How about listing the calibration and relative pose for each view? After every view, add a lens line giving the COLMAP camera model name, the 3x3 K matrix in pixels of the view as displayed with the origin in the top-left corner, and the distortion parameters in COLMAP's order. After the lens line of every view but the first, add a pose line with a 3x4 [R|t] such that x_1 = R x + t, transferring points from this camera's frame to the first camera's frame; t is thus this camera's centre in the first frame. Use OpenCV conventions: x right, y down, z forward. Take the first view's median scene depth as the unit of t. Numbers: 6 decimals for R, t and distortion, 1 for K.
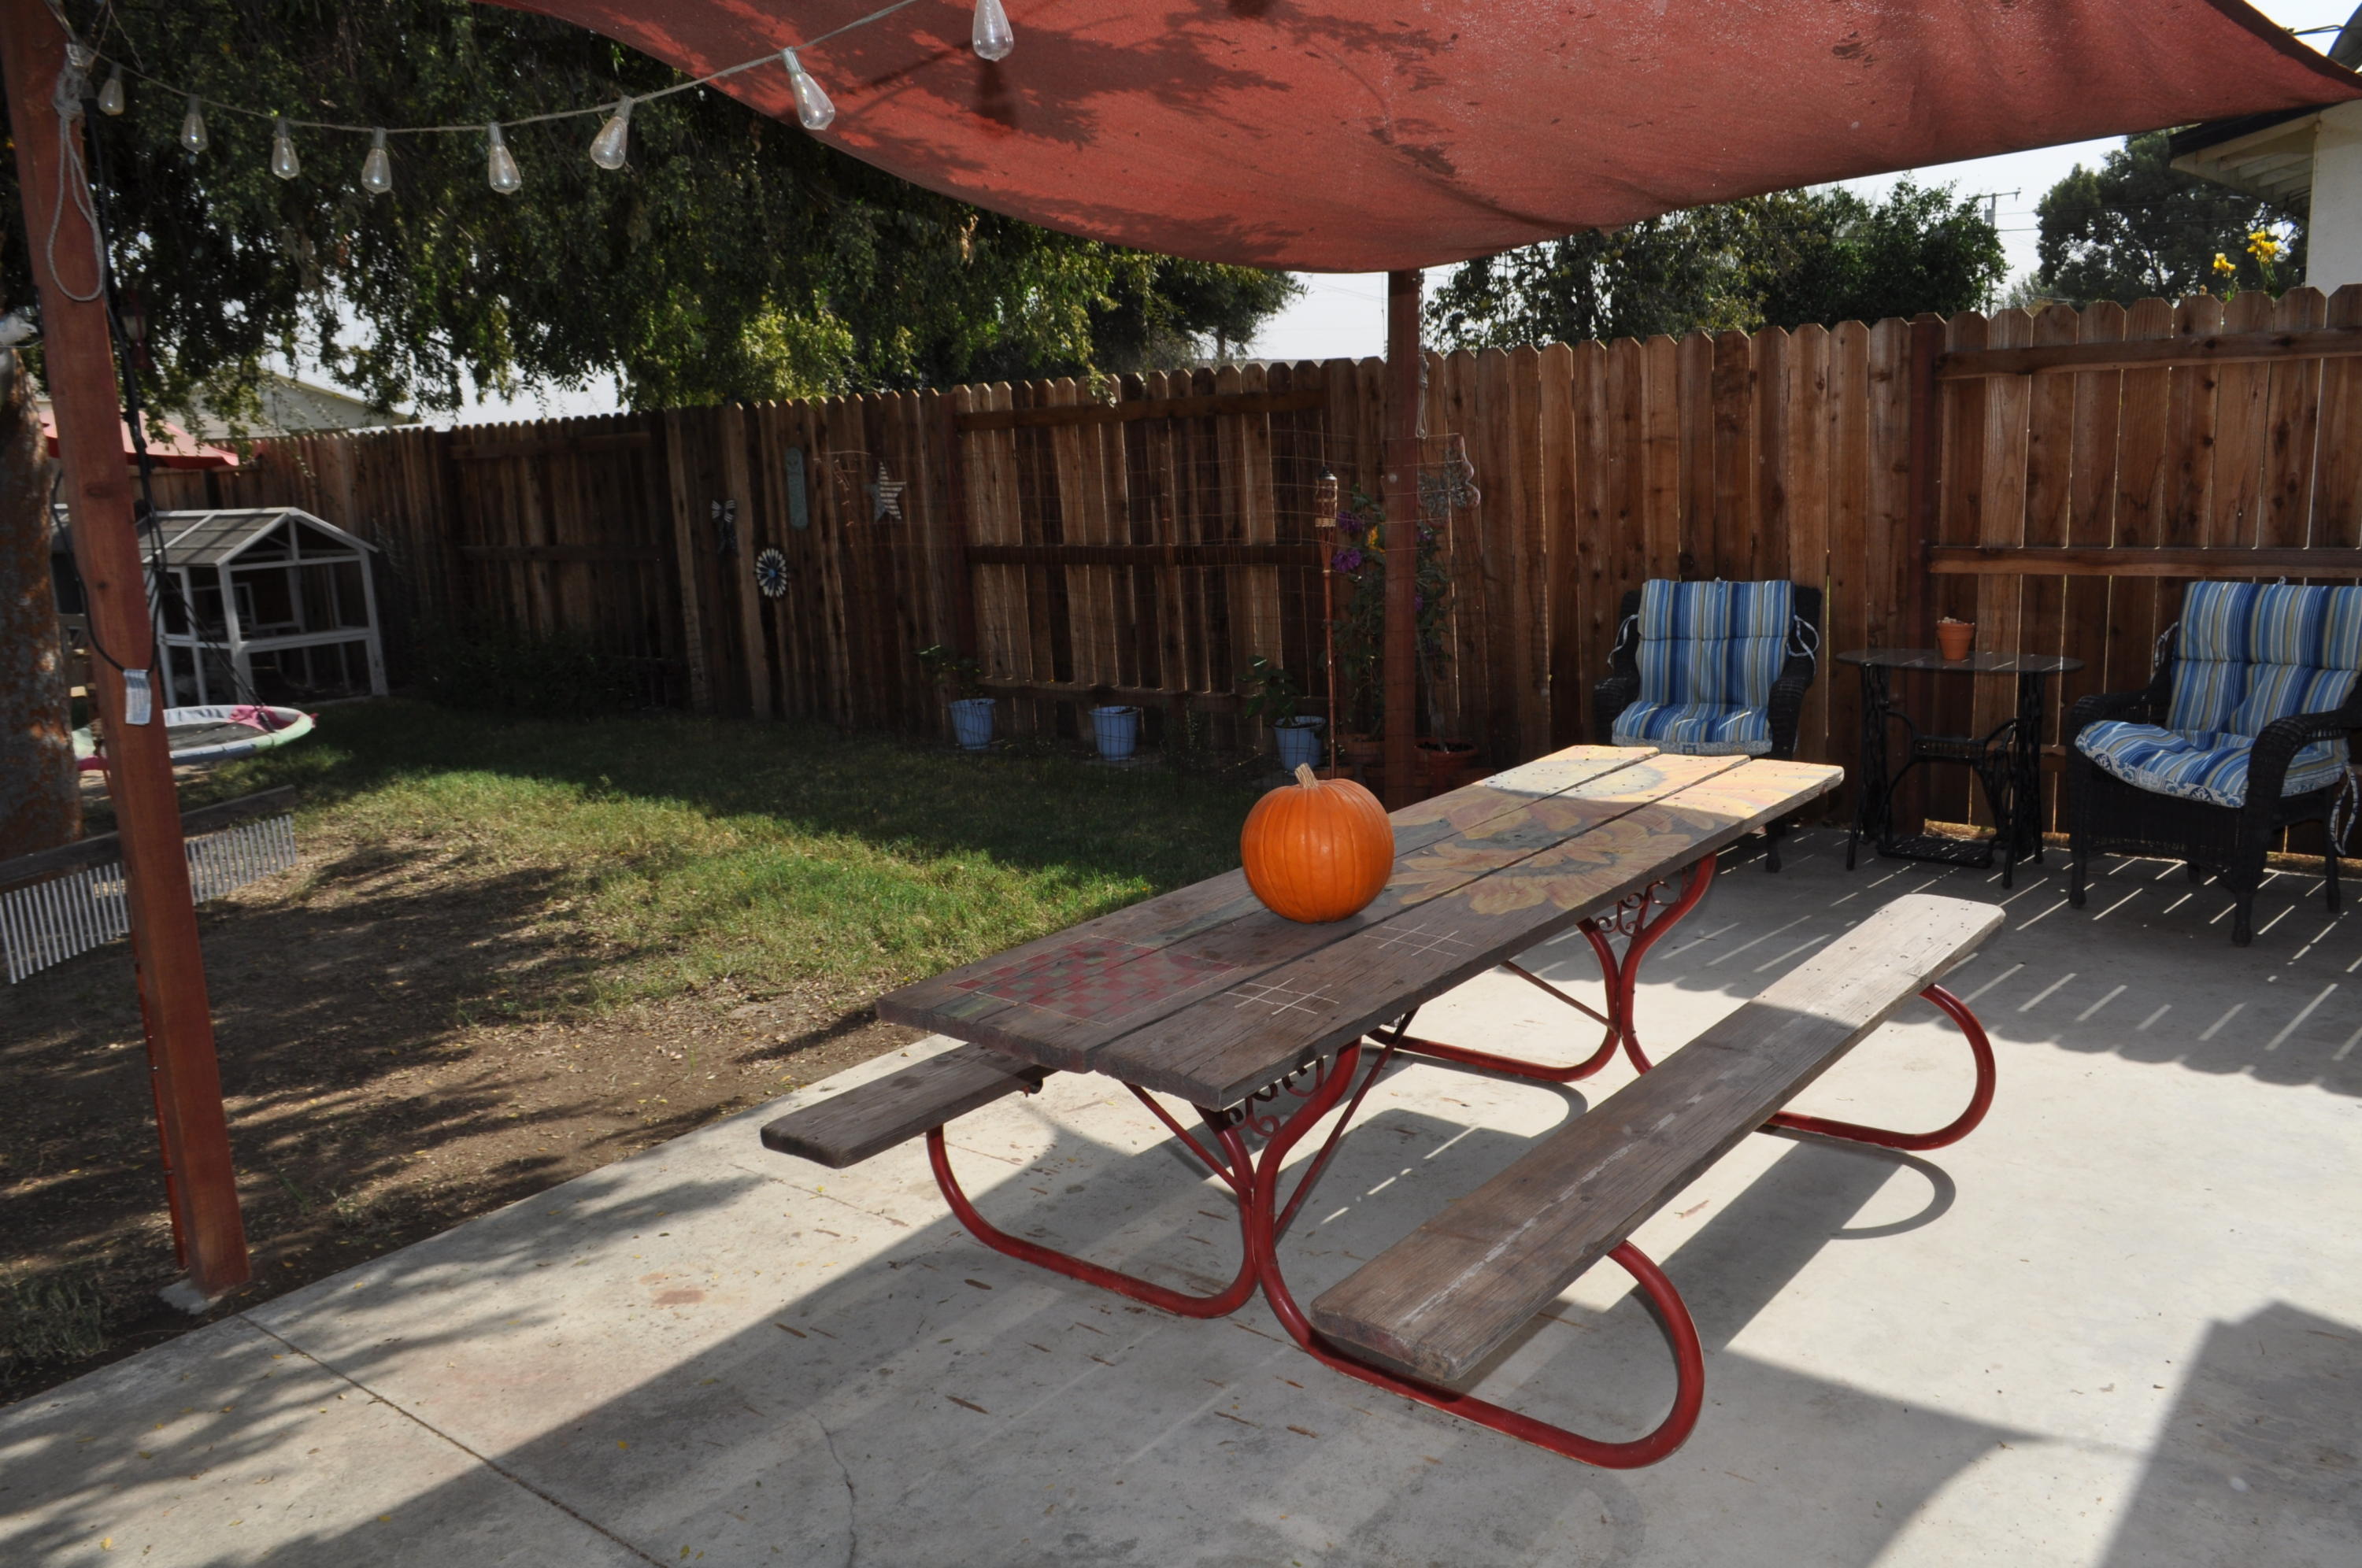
lens RADIAL K [[1821.9, 0, 1200.8], [0, 1821.9, 774.5], [0, 0, 1]] dist [-0.005584, -0.005253]
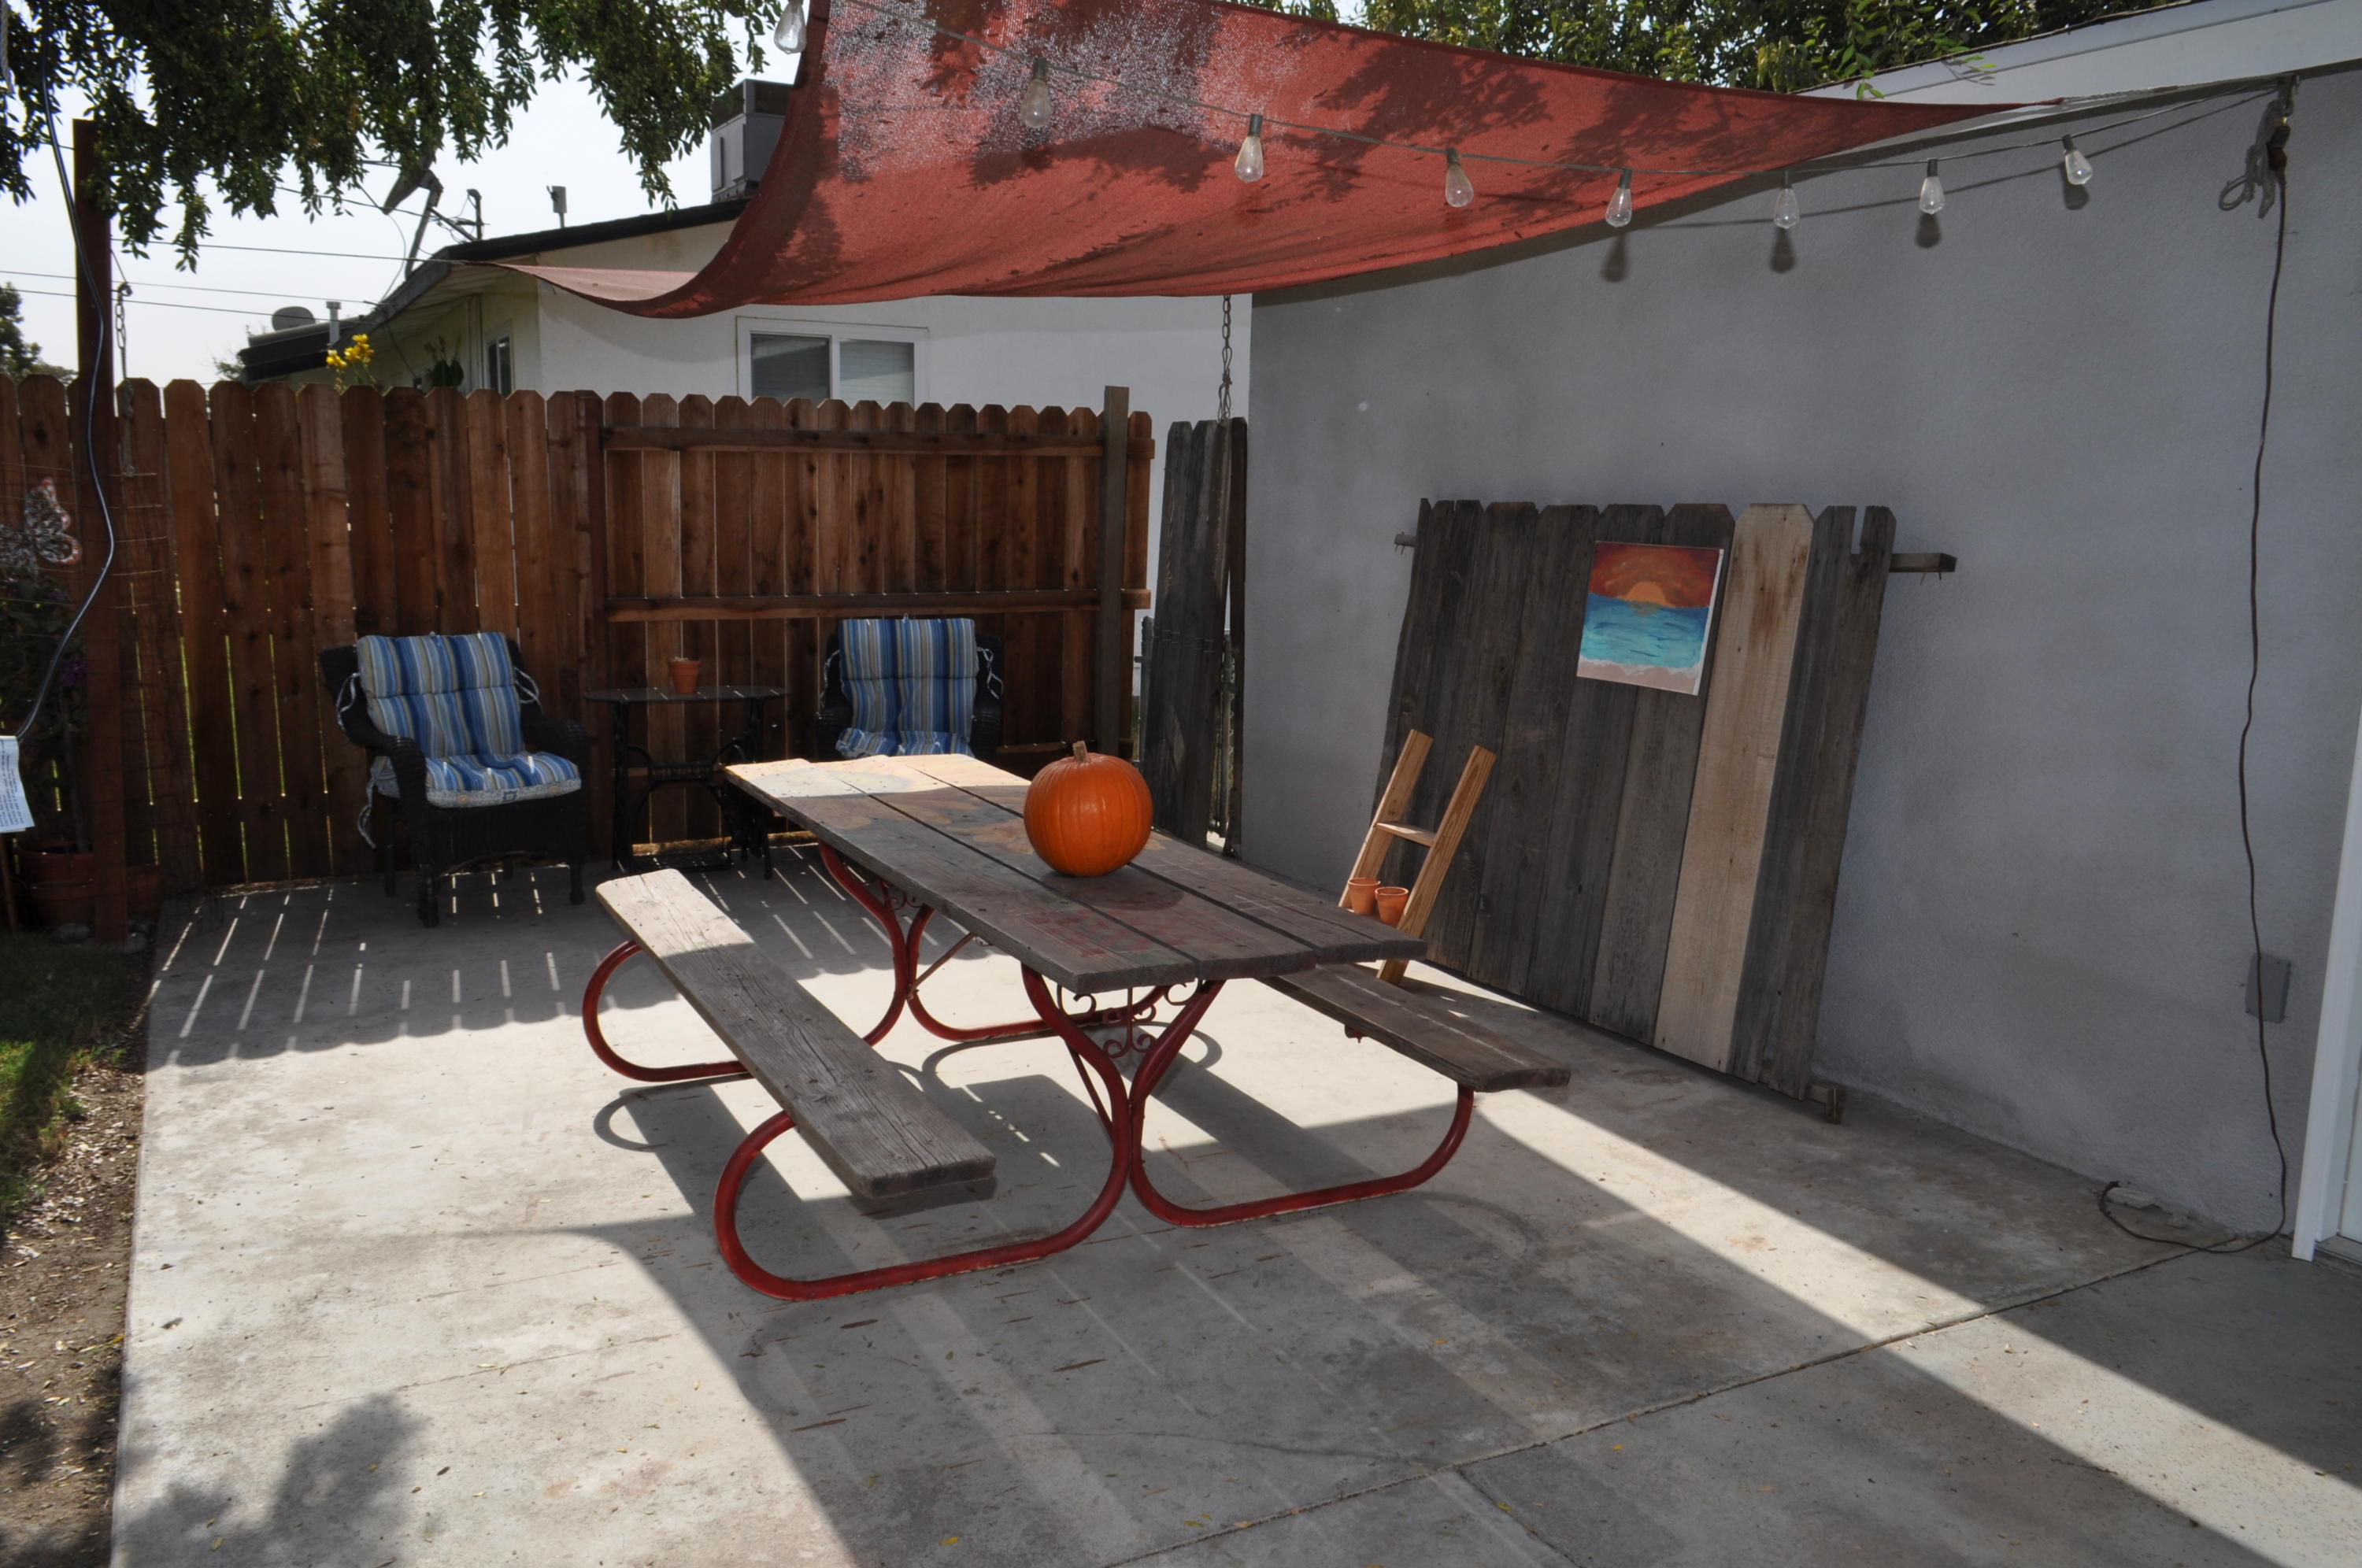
lens RADIAL K [[1821.9, 0, 1202.0], [0, 1821.9, 794.6], [0, 0, 1]] dist [-0.005584, -0.005253]
pose [[0.405456, -0.101848, 0.908423, -0.506402], [0.140742, 0.988880, 0.048051, -0.009030], [-0.903215, 0.108370, 0.415281, 0.232585]]
